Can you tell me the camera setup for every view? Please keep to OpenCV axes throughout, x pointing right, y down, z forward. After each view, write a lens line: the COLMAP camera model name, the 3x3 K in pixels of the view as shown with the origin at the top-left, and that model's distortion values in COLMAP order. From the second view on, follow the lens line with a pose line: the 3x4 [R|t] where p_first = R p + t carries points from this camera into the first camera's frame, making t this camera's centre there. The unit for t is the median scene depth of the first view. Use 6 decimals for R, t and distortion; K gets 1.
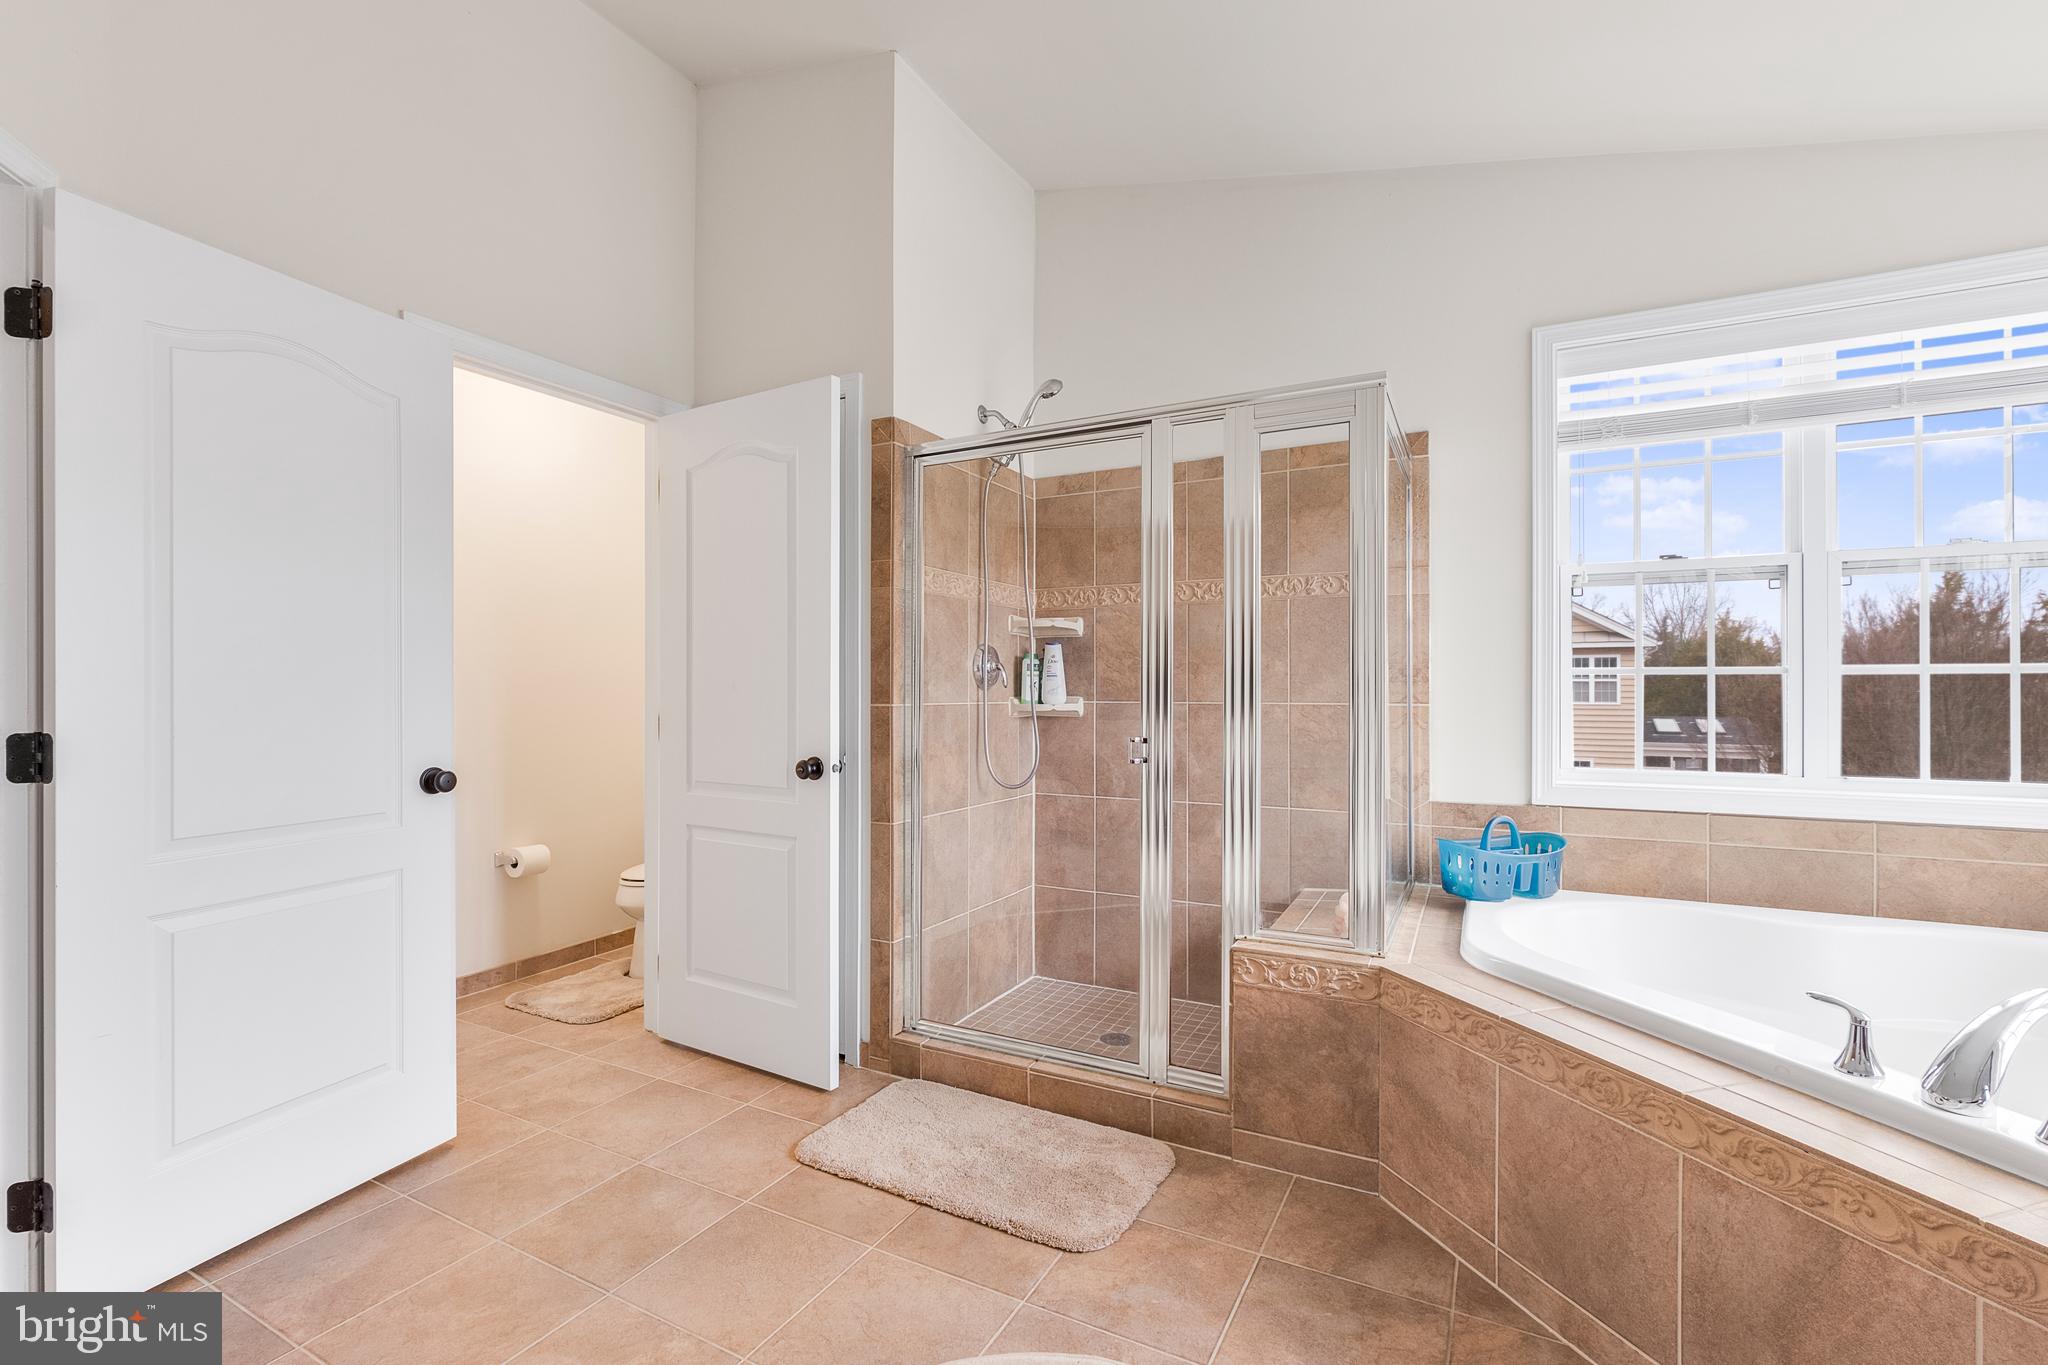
lens RADIAL K [[917.6, 0, 1030.2], [0, 917.6, 678.9], [0, 0, 1]] dist [-0.001393, -0.000335]
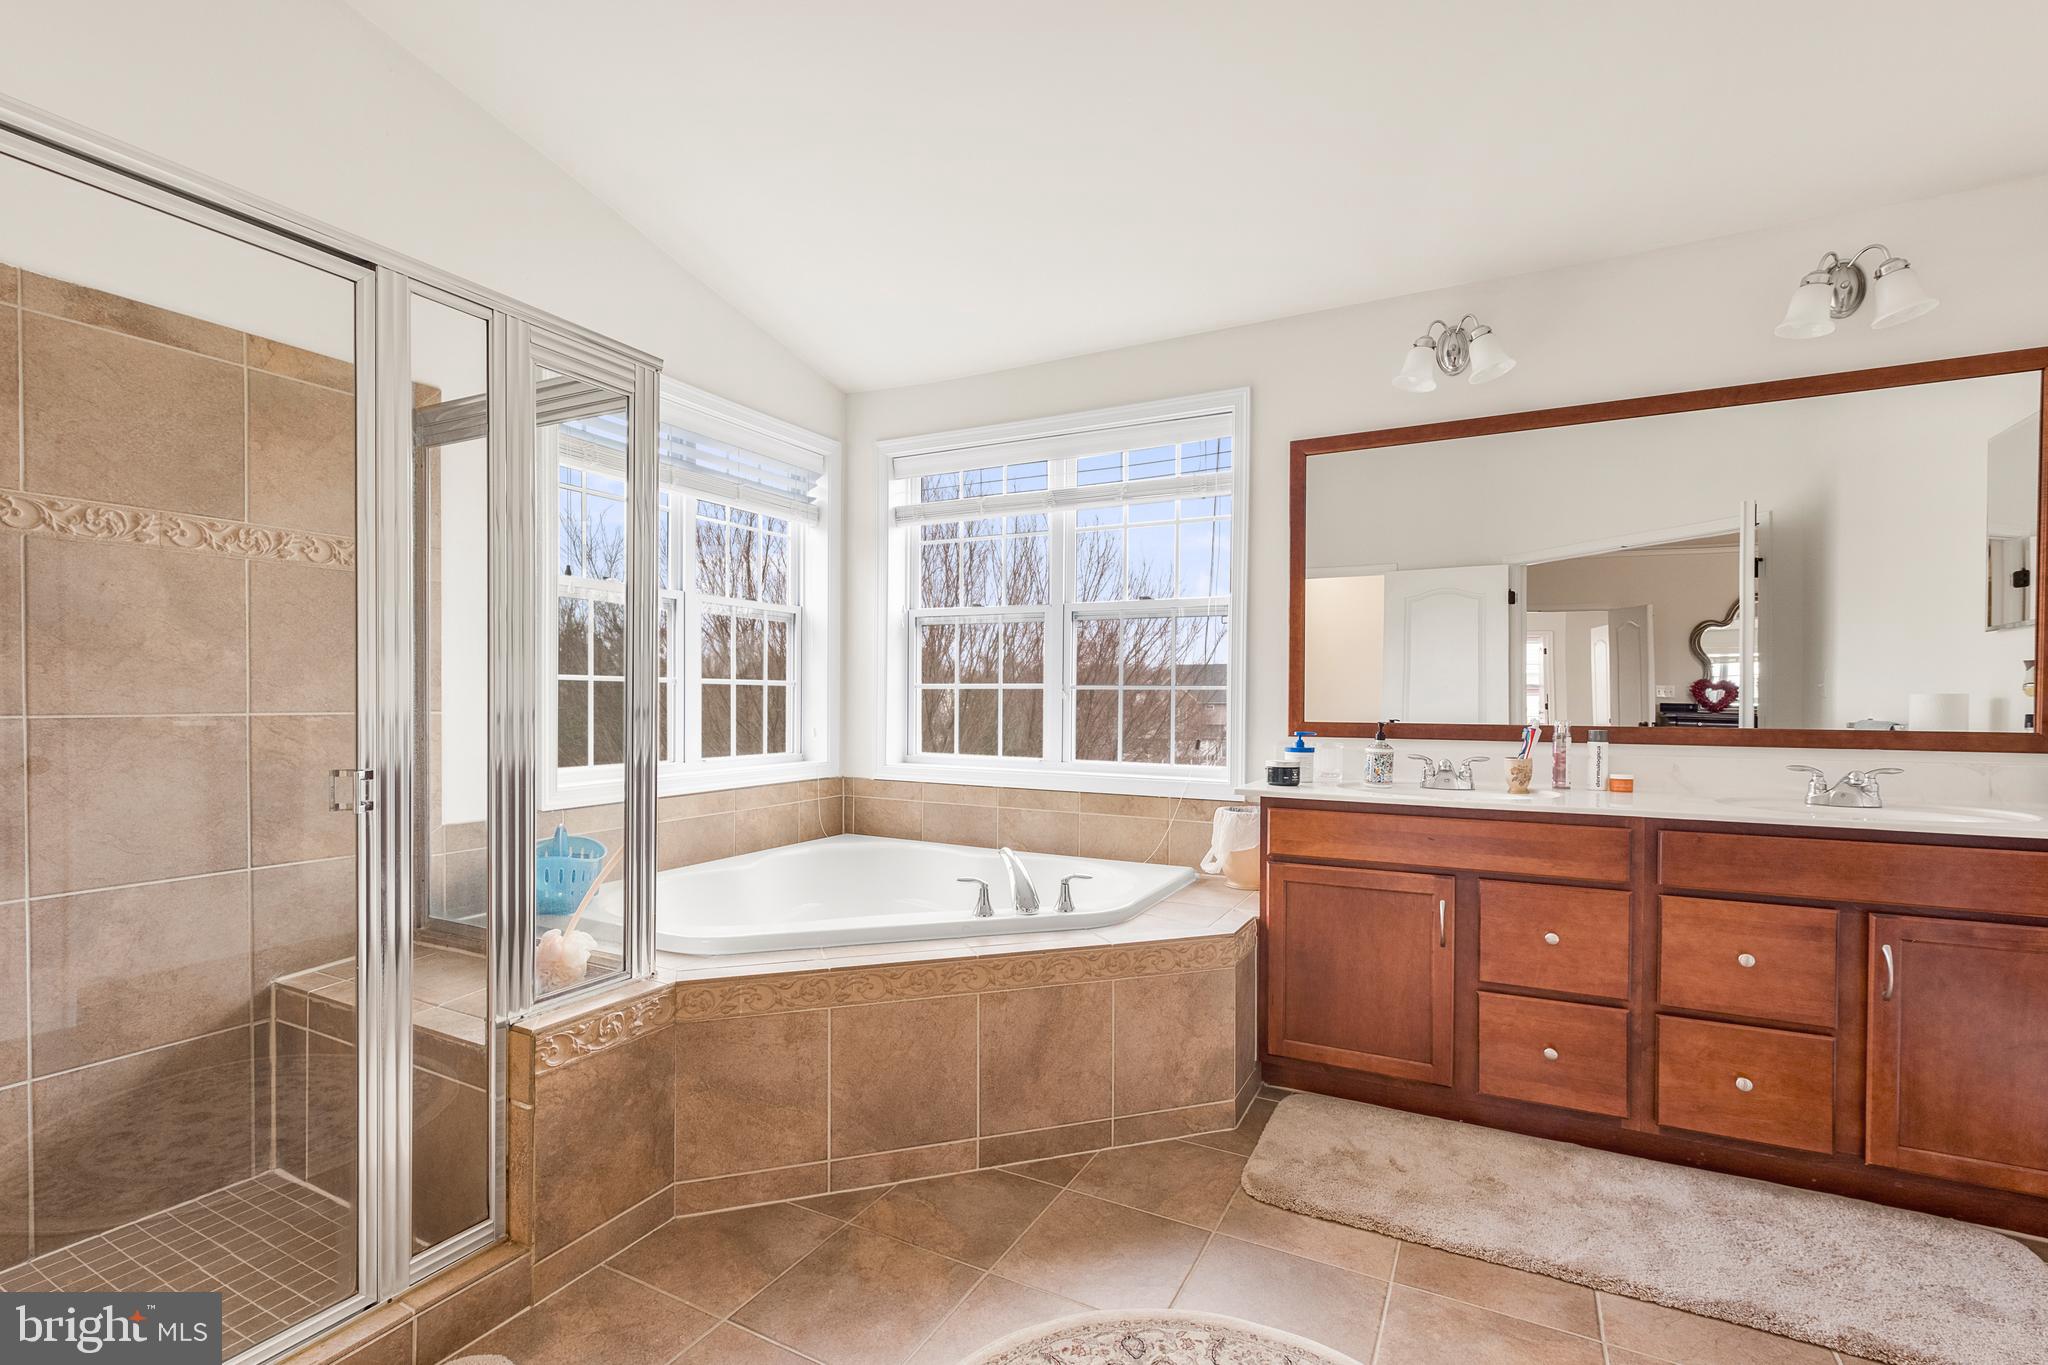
lens RADIAL K [[917.6, 0, 1017.8], [0, 917.6, 699.7], [0, 0, 1]] dist [-0.001393, -0.000335]
pose [[-0.001766, -0.000851, 0.999998, -0.587144], [-0.016958, 0.999856, 0.000821, 0.009065], [-0.999855, -0.016956, -0.001780, 0.648398]]
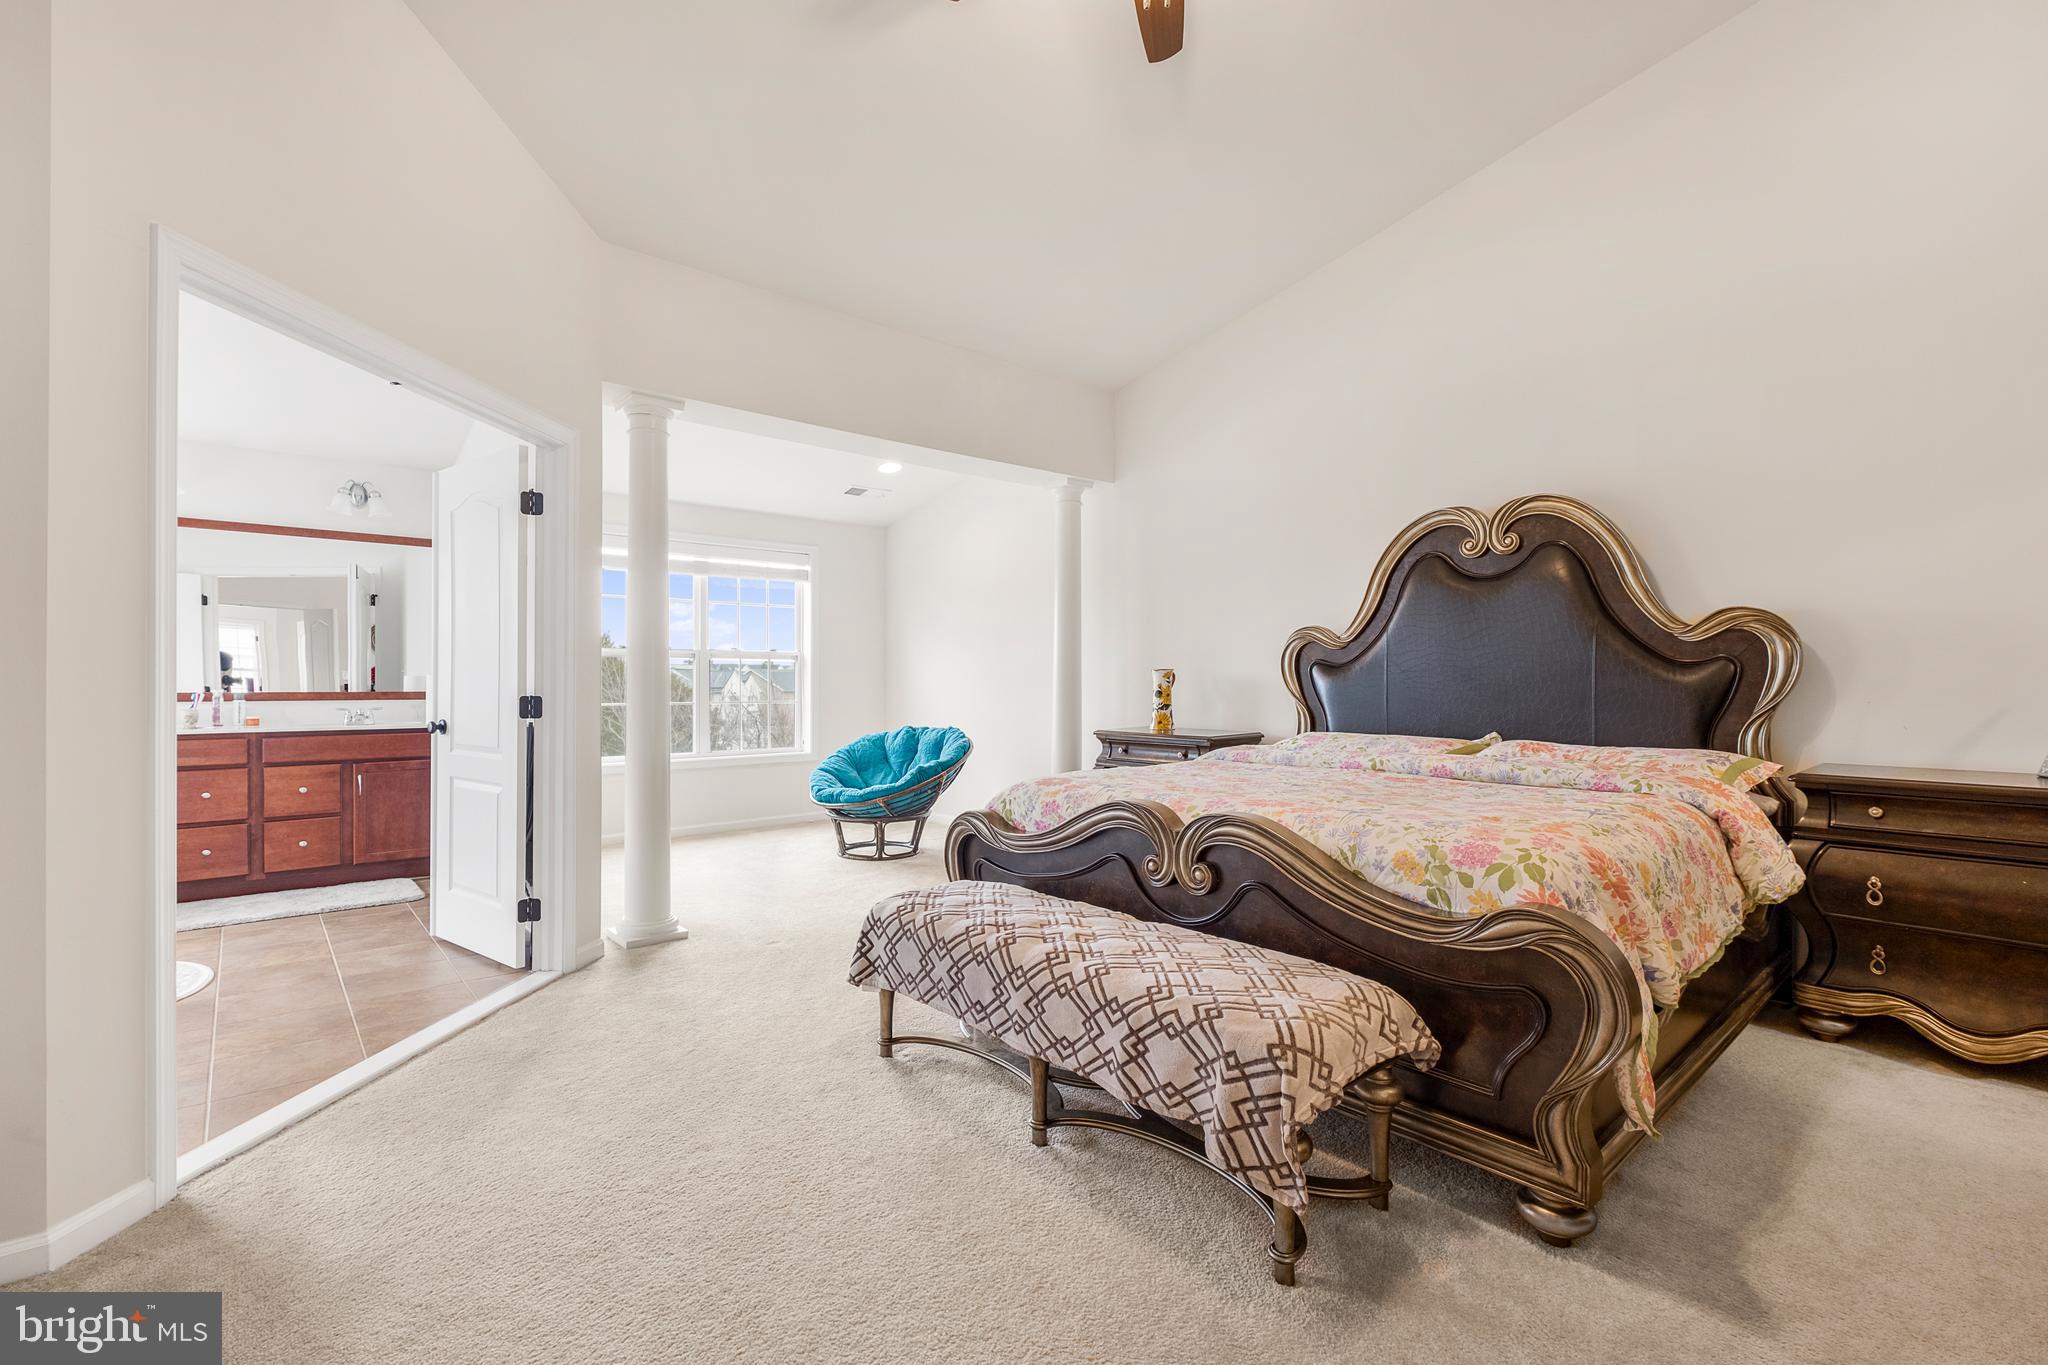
lens RADIAL K [[917.6, 0, 1012.7], [0, 917.6, 684.5], [0, 0, 1]] dist [-0.001393, -0.000335]
pose [[-0.930586, 0.001261, 0.366071, -1.725342], [-0.001054, 0.999981, -0.006124, 0.021189], [-0.366072, -0.006085, -0.930567, 1.172668]]
